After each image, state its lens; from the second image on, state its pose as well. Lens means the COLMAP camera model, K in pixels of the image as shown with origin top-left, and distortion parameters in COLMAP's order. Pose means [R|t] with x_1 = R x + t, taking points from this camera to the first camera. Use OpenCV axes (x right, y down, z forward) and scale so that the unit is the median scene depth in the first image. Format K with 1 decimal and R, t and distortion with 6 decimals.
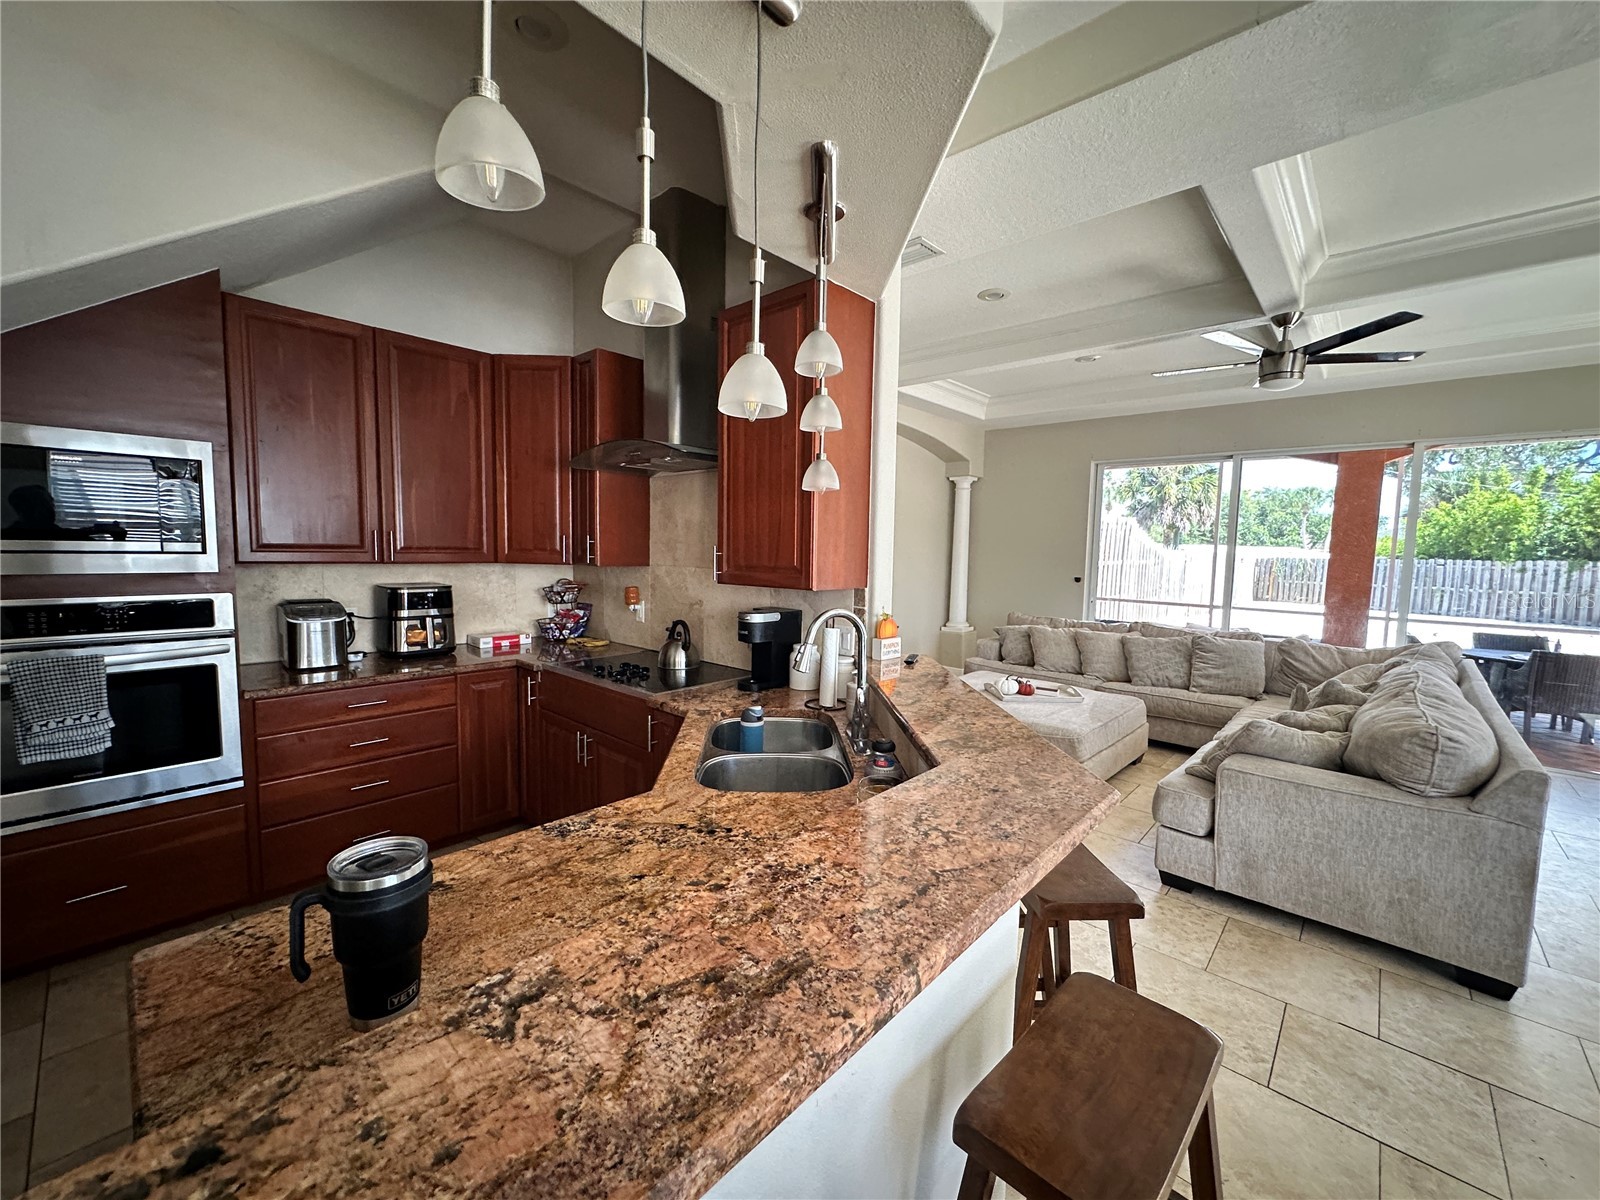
lens RADIAL K [[640.2, 0, 799.5], [0, 640.2, 599.1], [0, 0, 1]] dist [-0.002704, 0.000931]
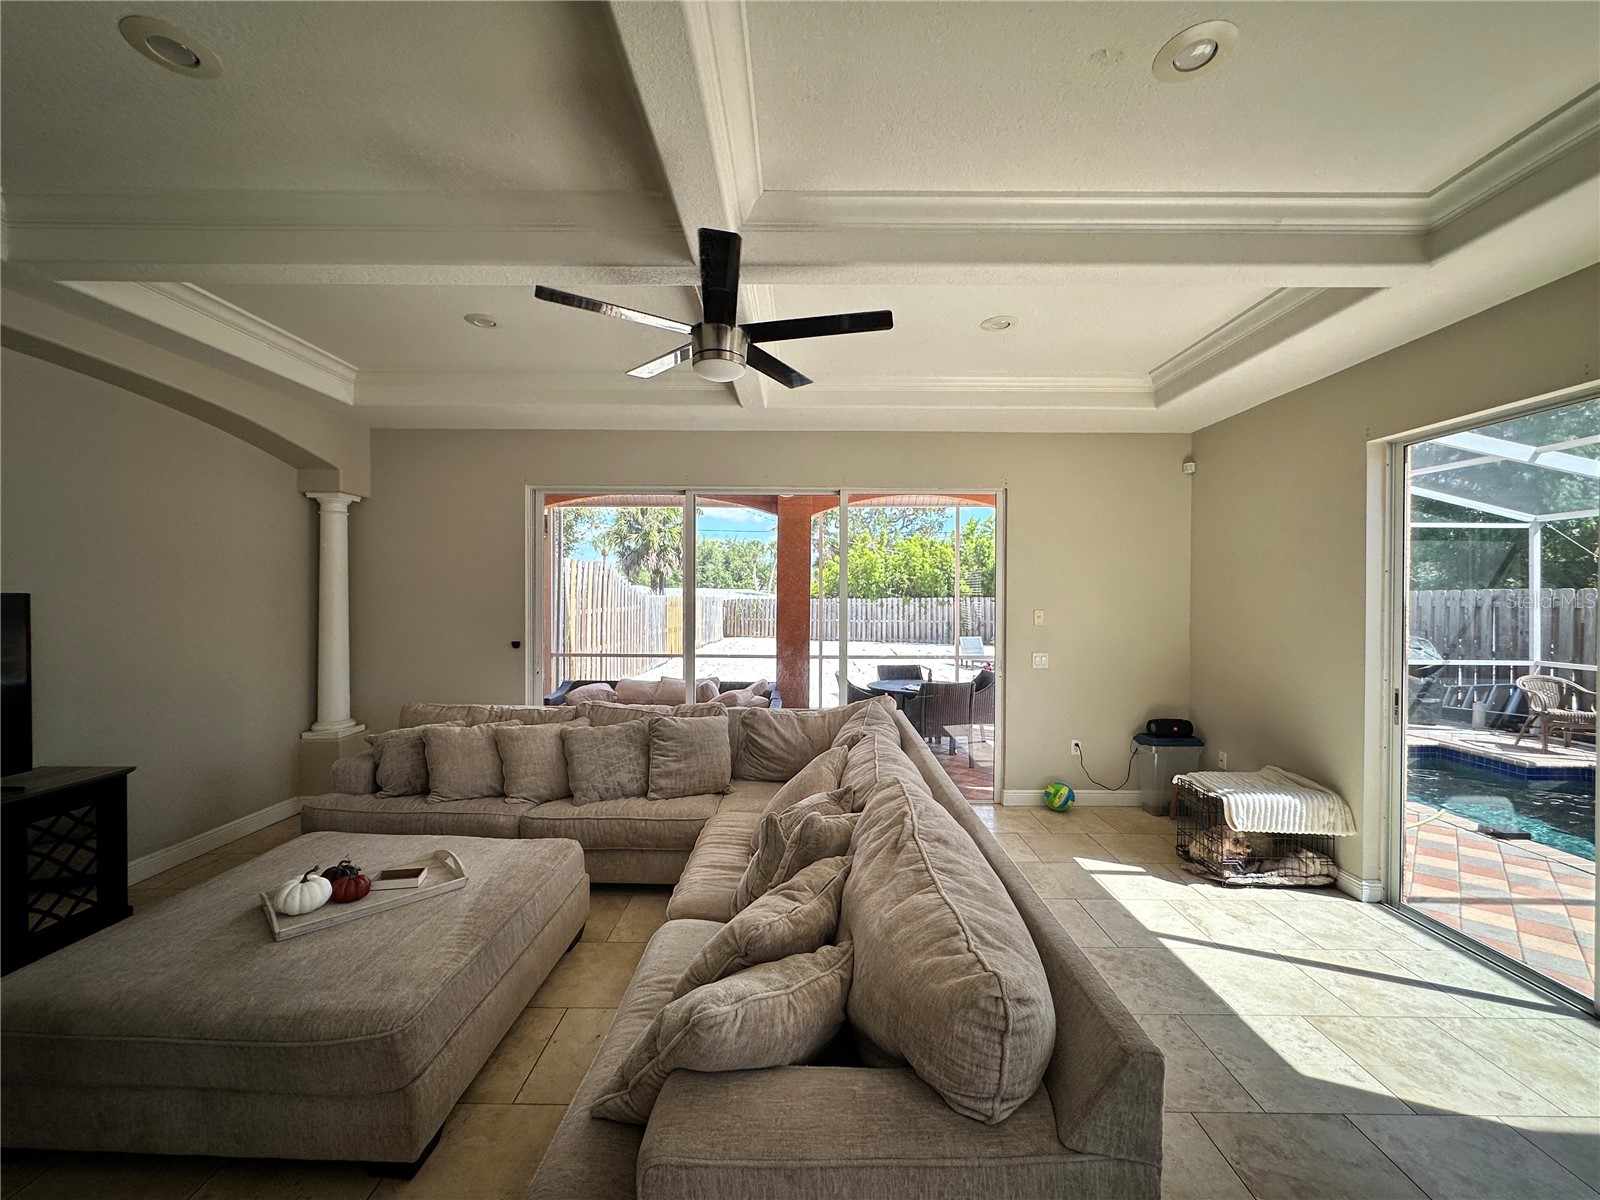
lens RADIAL K [[640.2, 0, 799.1], [0, 640.2, 599.0], [0, 0, 1]] dist [-0.002704, 0.000931]
pose [[0.742139, -0.020870, 0.669921, 0.495547], [0.066741, 0.996848, -0.042881, -0.077993], [-0.666915, 0.076535, 0.741193, 0.639334]]
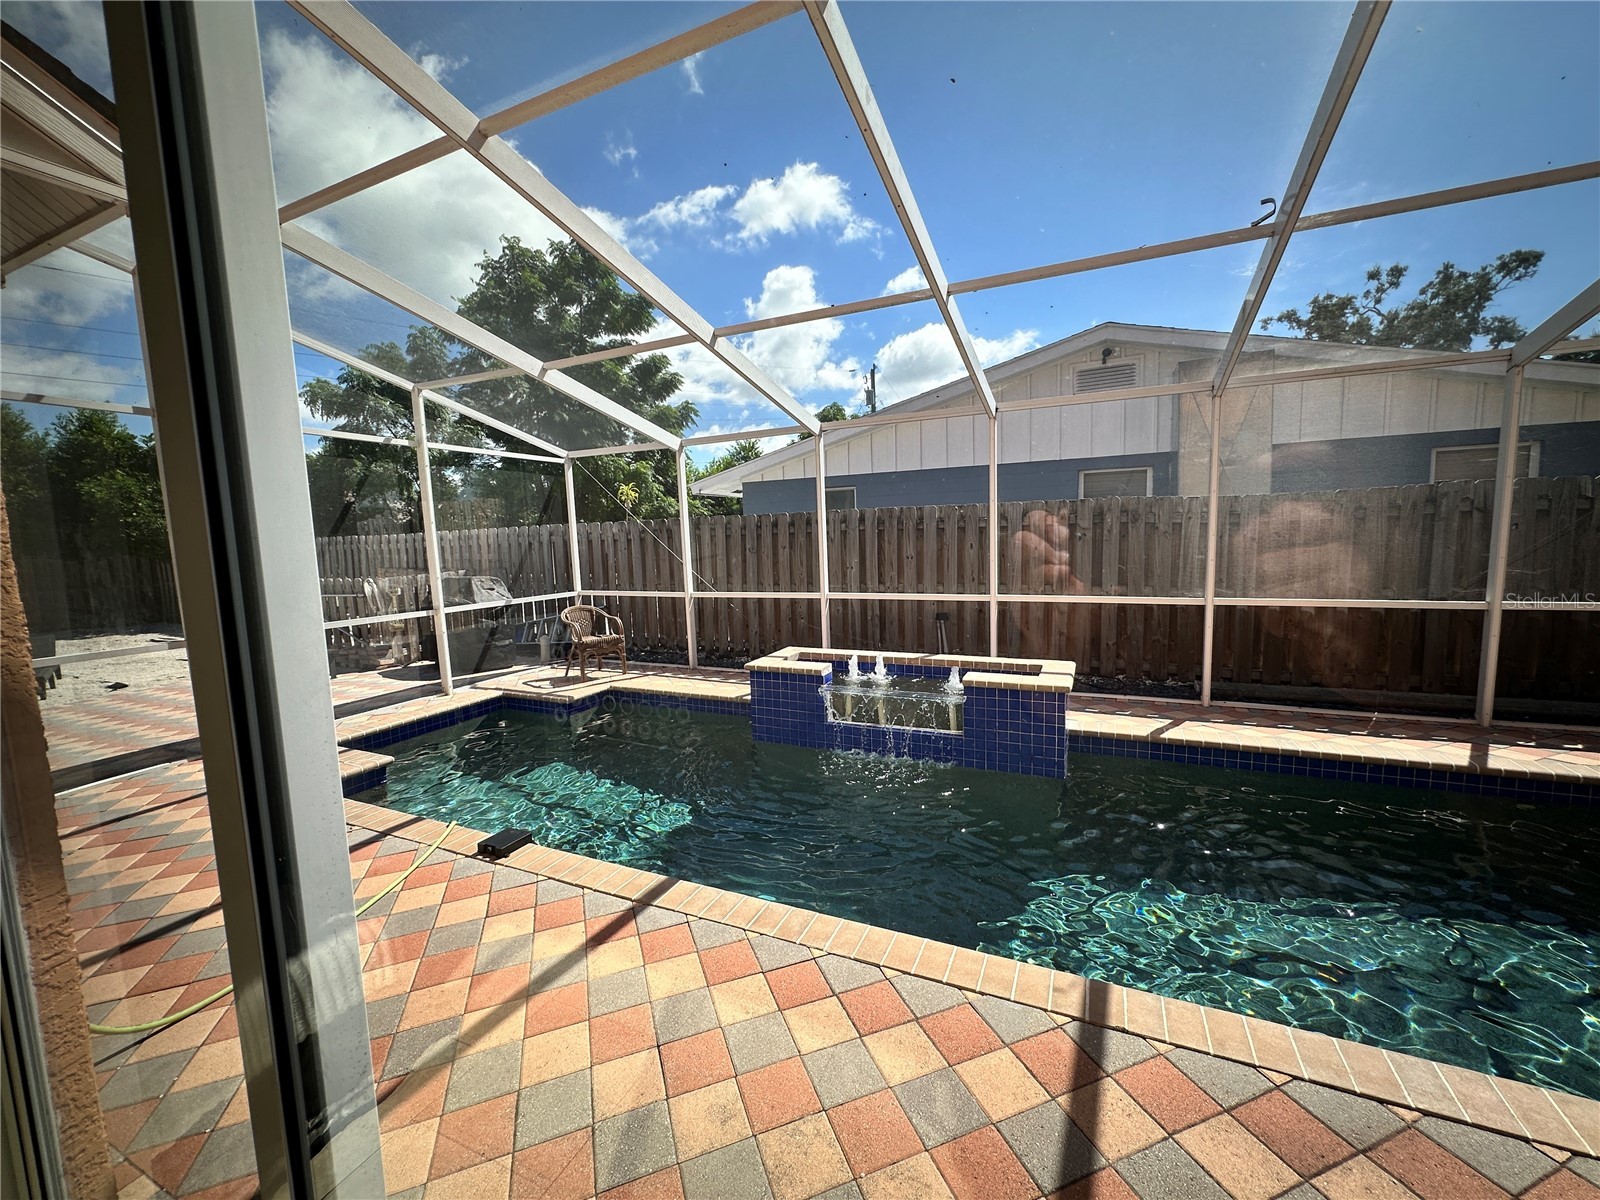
lens RADIAL K [[640.2, 0, 800.1], [0, 640.2, 603.9], [0, 0, 1]] dist [-0.002704, 0.000931]
pose [[-0.298456, -0.116891, 0.947238, 1.769940], [0.104096, 0.982564, 0.154049, 0.004521], [-0.948730, 0.144580, -0.281085, 0.423639]]
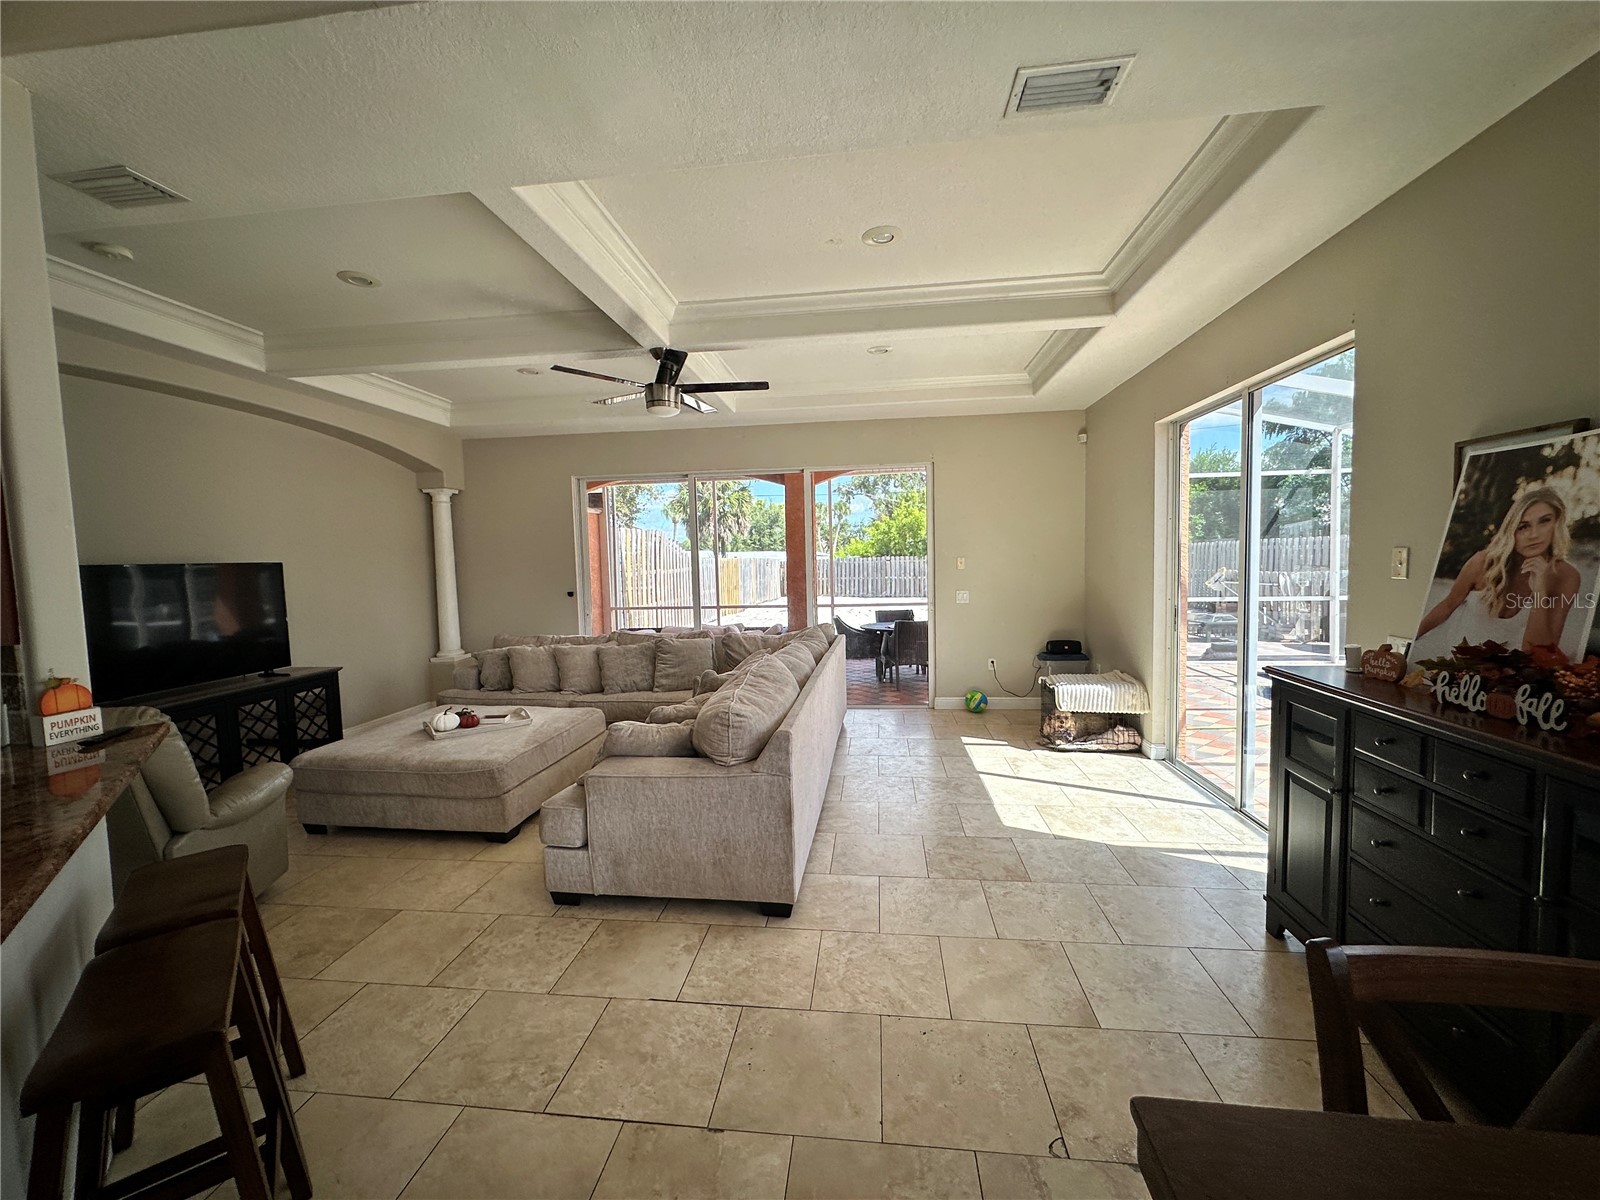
lens RADIAL K [[640.2, 0, 799.3], [0, 640.2, 599.0], [0, 0, 1]] dist [-0.002704, 0.000931]
pose [[0.812232, -0.078543, 0.578023, 0.389976], [0.090617, 0.995854, 0.007986, 0.004228], [-0.576254, 0.045893, 0.815981, -0.046784]]
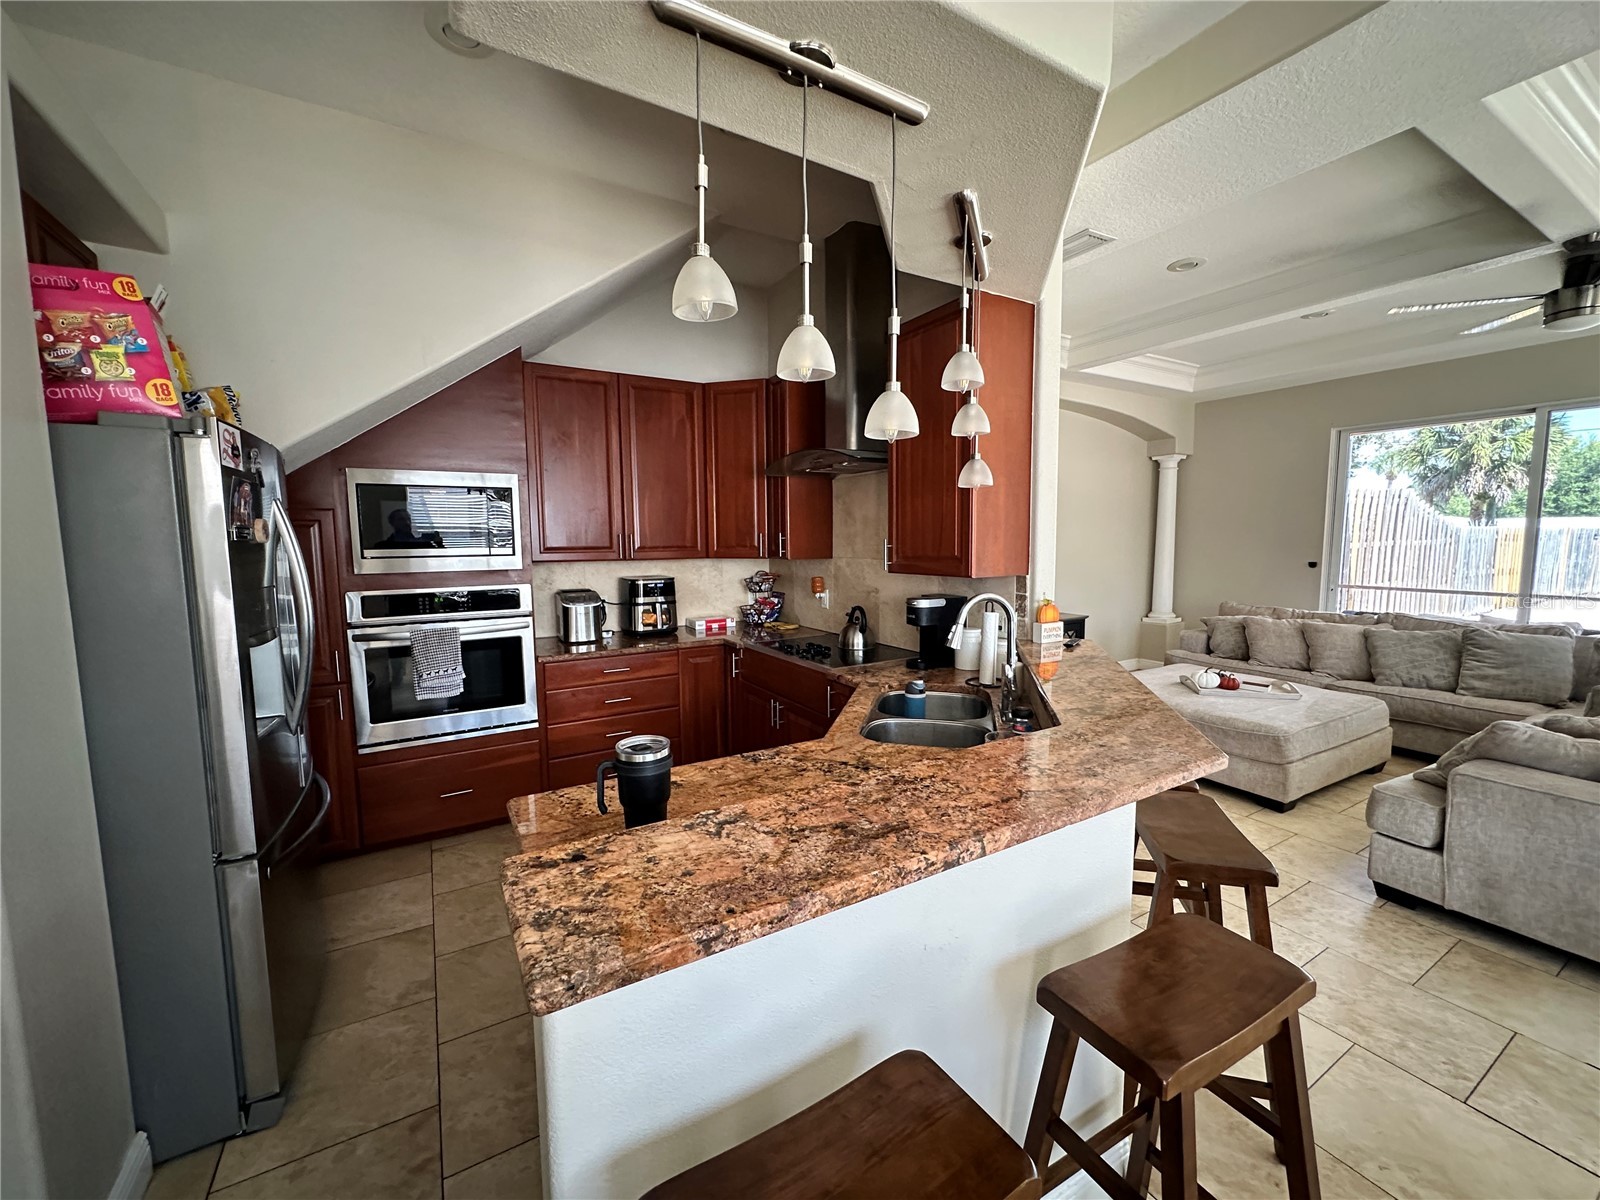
lens RADIAL K [[640.2, 0, 799.8], [0, 640.2, 599.4], [0, 0, 1]] dist [-0.002704, 0.000931]
pose [[0.955519, -0.000222, -0.294929, 0.056217], [0.004267, 0.999905, 0.013073, 0.007276], [0.294898, -0.013750, 0.955430, -0.122047]]
